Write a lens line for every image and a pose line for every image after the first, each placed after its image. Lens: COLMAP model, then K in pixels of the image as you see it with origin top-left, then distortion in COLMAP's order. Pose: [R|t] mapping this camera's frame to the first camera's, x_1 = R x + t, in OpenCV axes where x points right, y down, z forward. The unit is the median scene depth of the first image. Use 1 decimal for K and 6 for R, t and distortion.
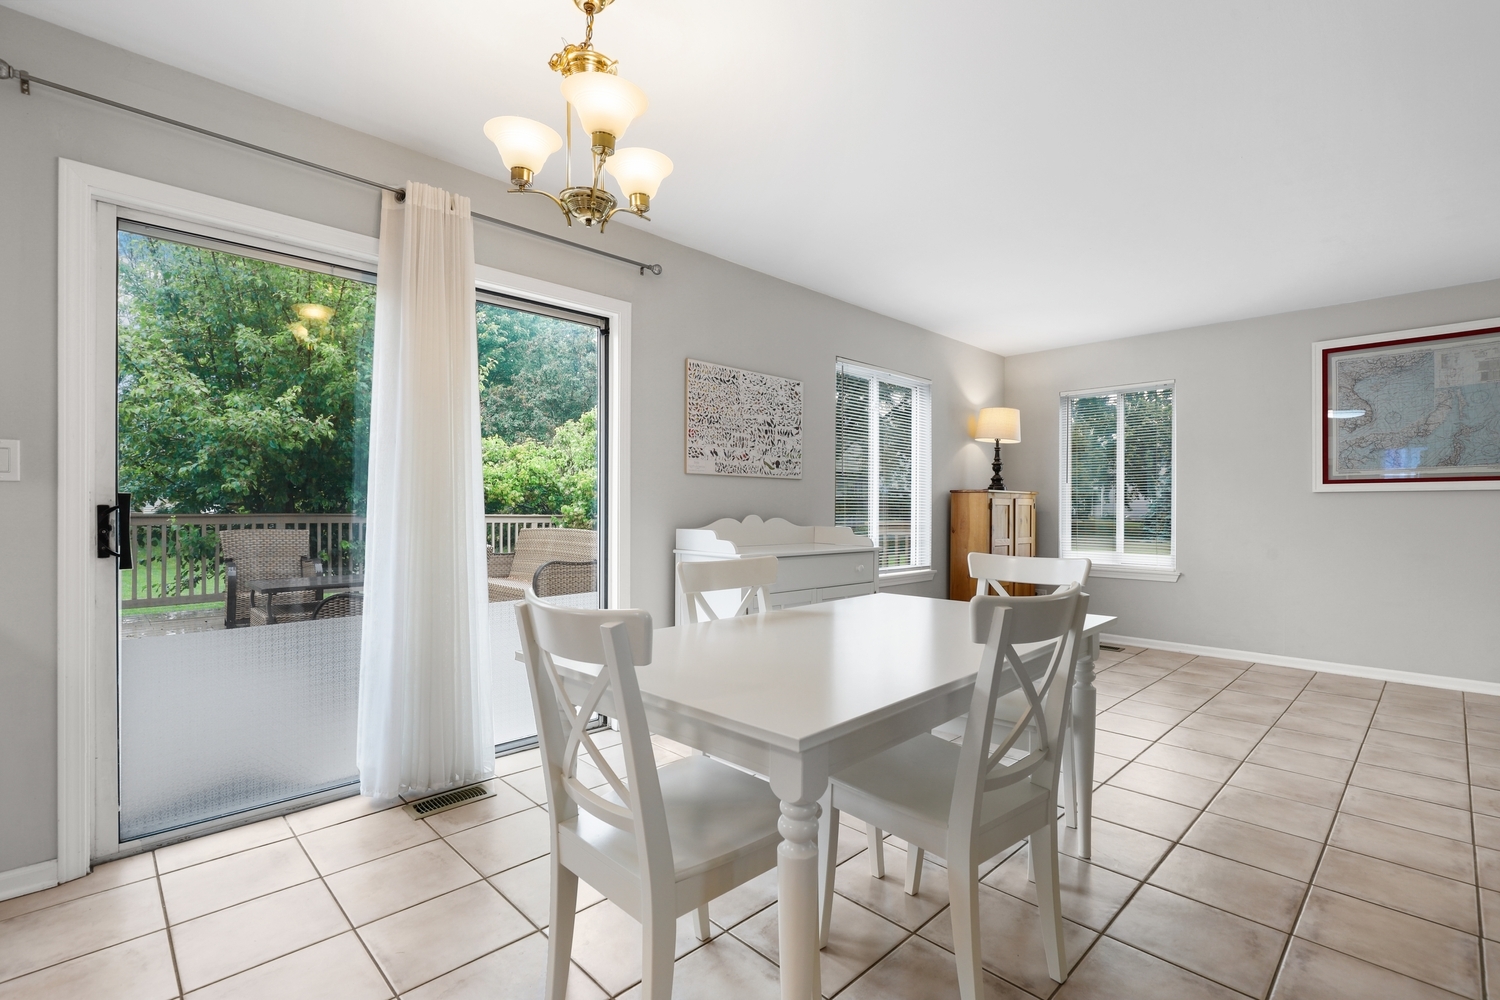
lens RADIAL K [[682.2, 0, 762.4], [0, 682.2, 508.3], [0, 0, 1]] dist [-0.000473, 0.002058]
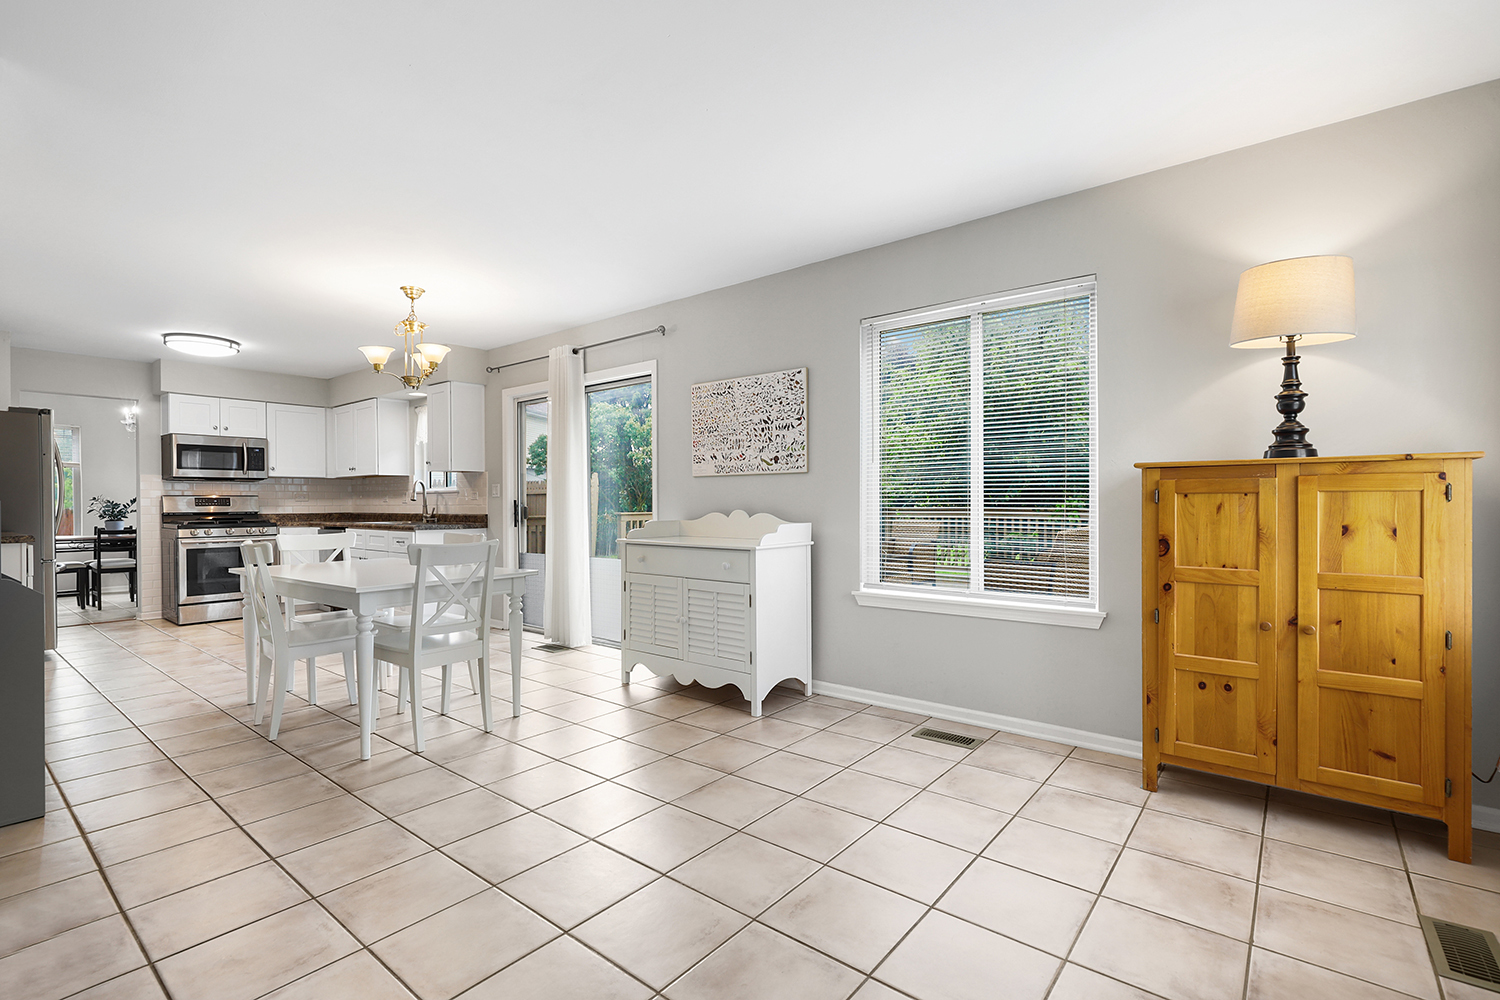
lens RADIAL K [[682.2, 0, 760.2], [0, 682.2, 507.3], [0, 0, 1]] dist [-0.000473, 0.002058]
pose [[0.112614, 0.000660, -0.993639, 1.006747], [0.003843, 0.999992, 0.001099, 0.004156], [0.993631, -0.003942, 0.112610, 0.857745]]
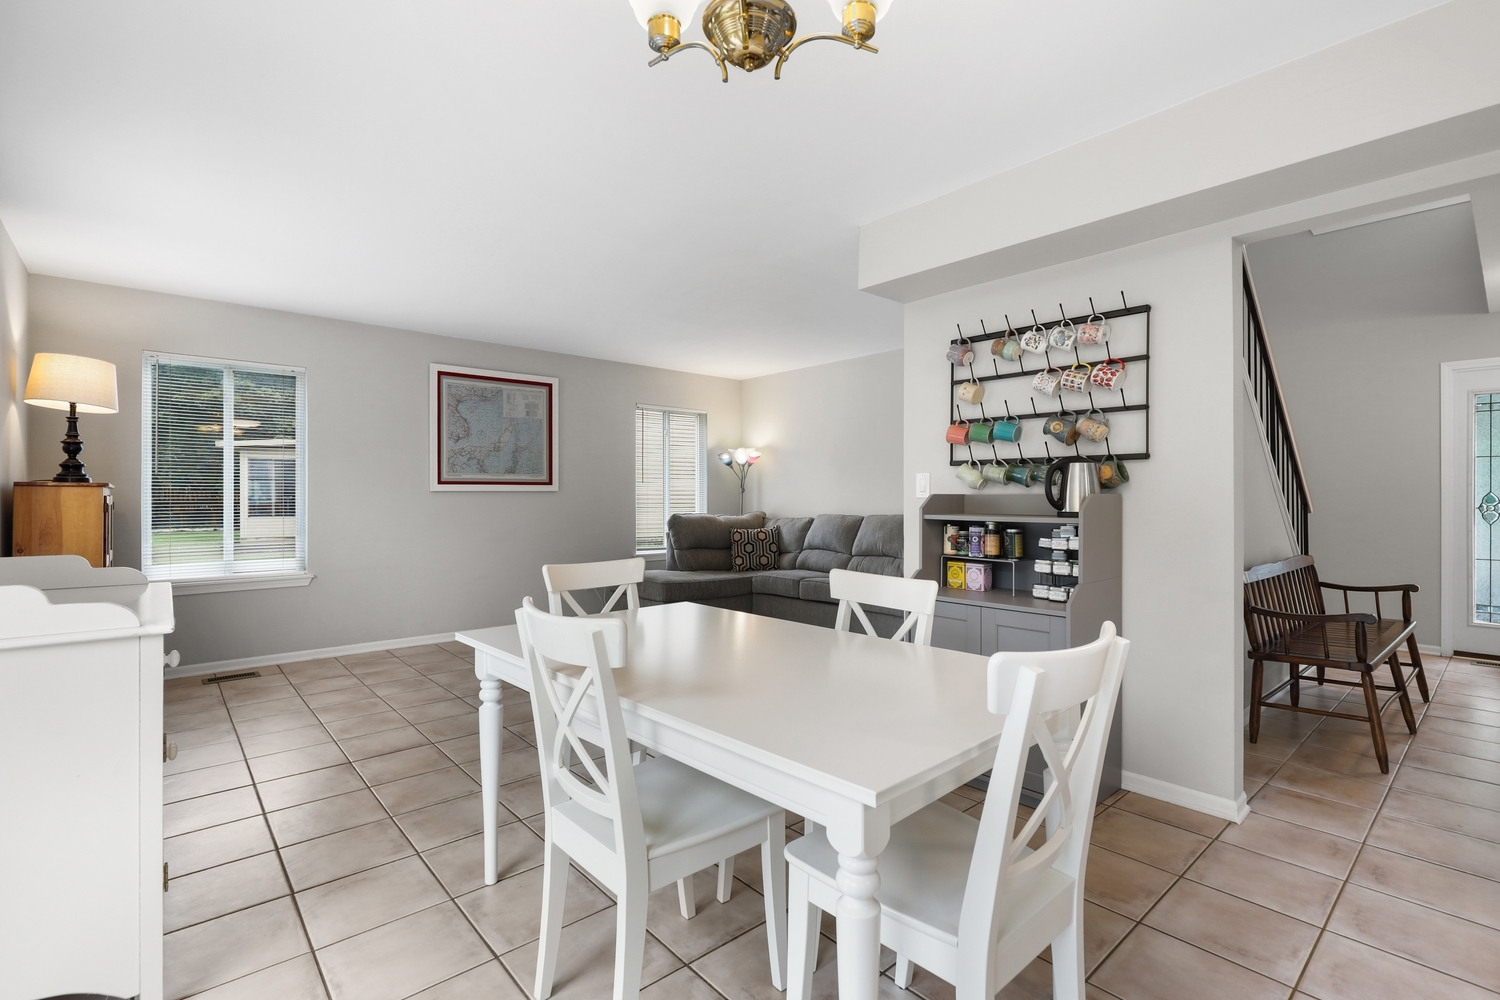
lens RADIAL K [[682.2, 0, 754.7], [0, 682.2, 499.4], [0, 0, 1]] dist [-0.000473, 0.002058]
pose [[0.056853, -0.007260, 0.998356, -0.370278], [0.002207, 0.999972, 0.007146, -0.018783], [-0.998380, 0.001797, 0.056868, 0.431106]]
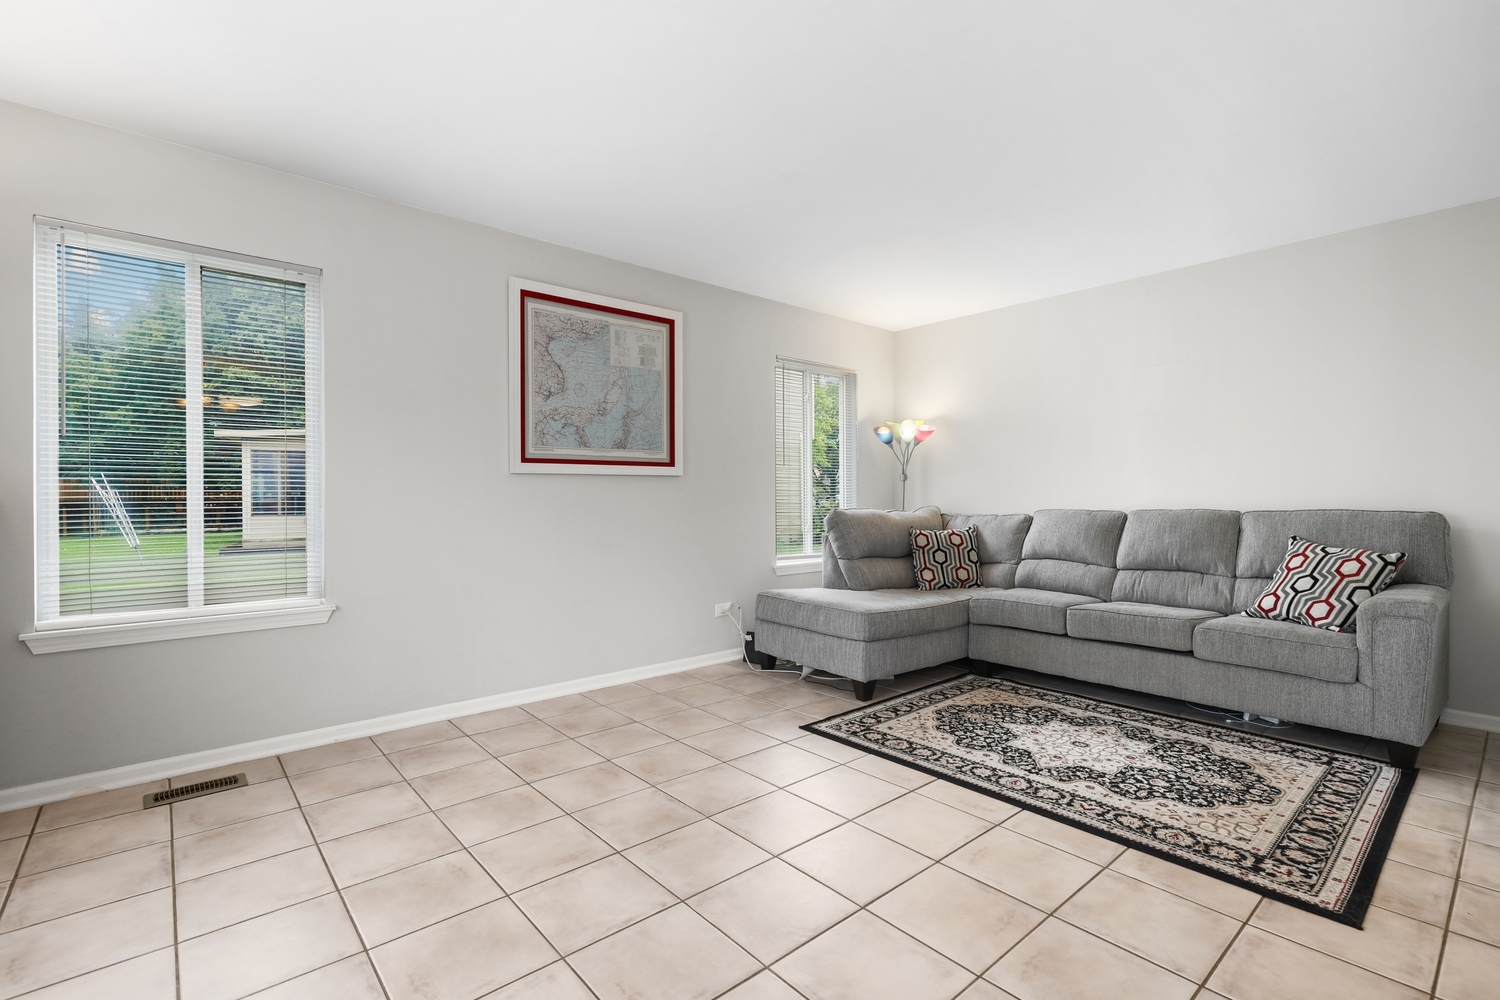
lens RADIAL K [[682.2, 0, 756.8], [0, 682.2, 503.3], [0, 0, 1]] dist [-0.000473, 0.002058]
pose [[0.064671, -0.013307, 0.997818, 0.069769], [0.003197, 0.999909, 0.013128, 0.001529], [-0.997901, 0.002341, 0.064708, 0.765697]]
